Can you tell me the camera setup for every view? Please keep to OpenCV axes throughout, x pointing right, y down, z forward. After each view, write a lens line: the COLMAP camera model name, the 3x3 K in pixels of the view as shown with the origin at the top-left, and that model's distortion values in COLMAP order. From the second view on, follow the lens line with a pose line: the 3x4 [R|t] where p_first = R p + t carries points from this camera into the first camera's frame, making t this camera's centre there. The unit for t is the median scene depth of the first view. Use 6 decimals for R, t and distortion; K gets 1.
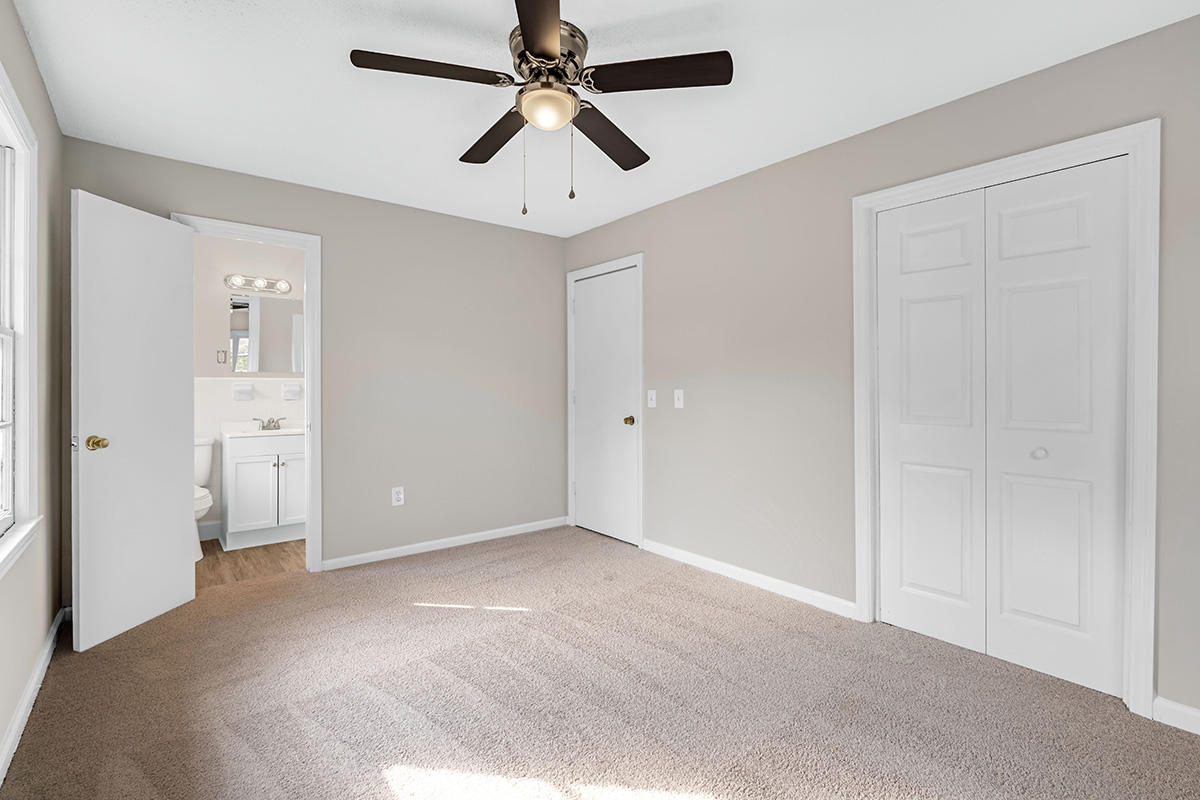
lens RADIAL K [[558.4, 0, 597.5], [0, 558.4, 390.6], [0, 0, 1]] dist [0.016285, 0.000211]
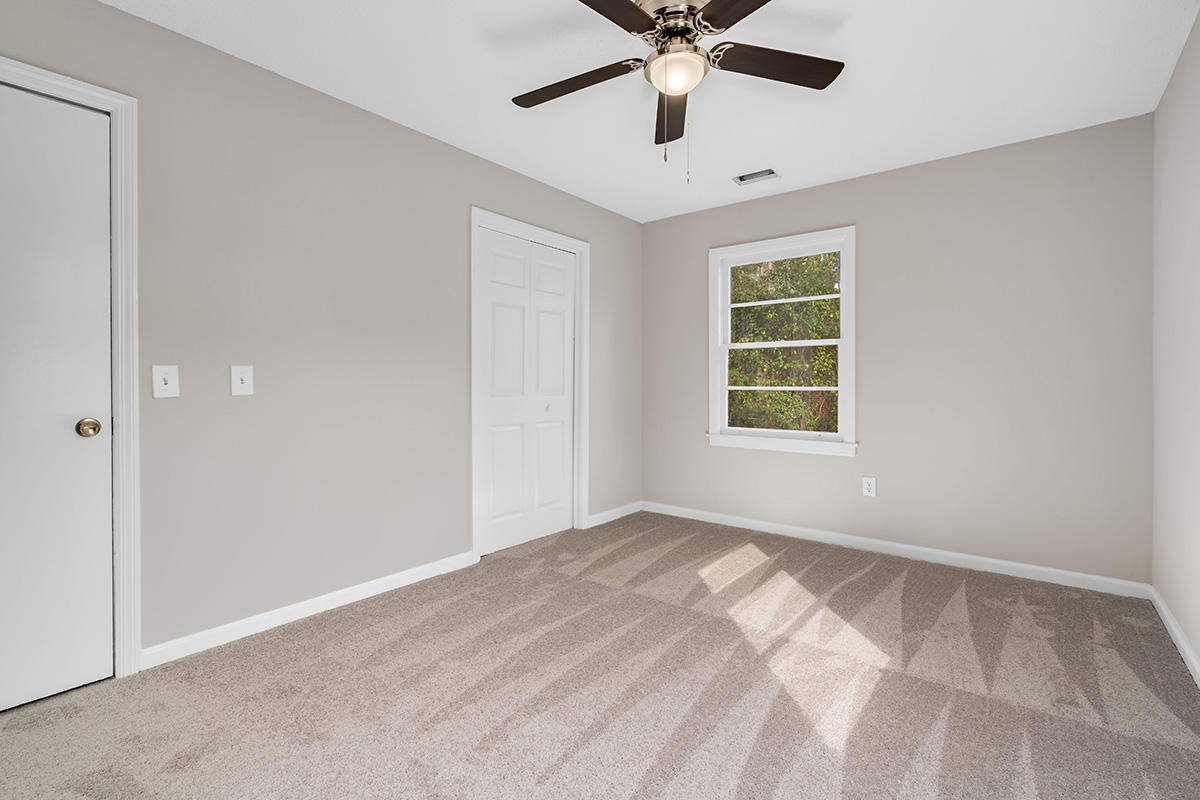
lens RADIAL K [[558.4, 0, 597.5], [0, 558.4, 390.6], [0, 0, 1]] dist [0.016285, 0.000211]
pose [[-0.221426, -0.019912, 0.974974, -0.559130], [-0.001928, 0.999798, 0.019981, 0.012519], [-0.975175, 0.002545, -0.221420, 0.754410]]
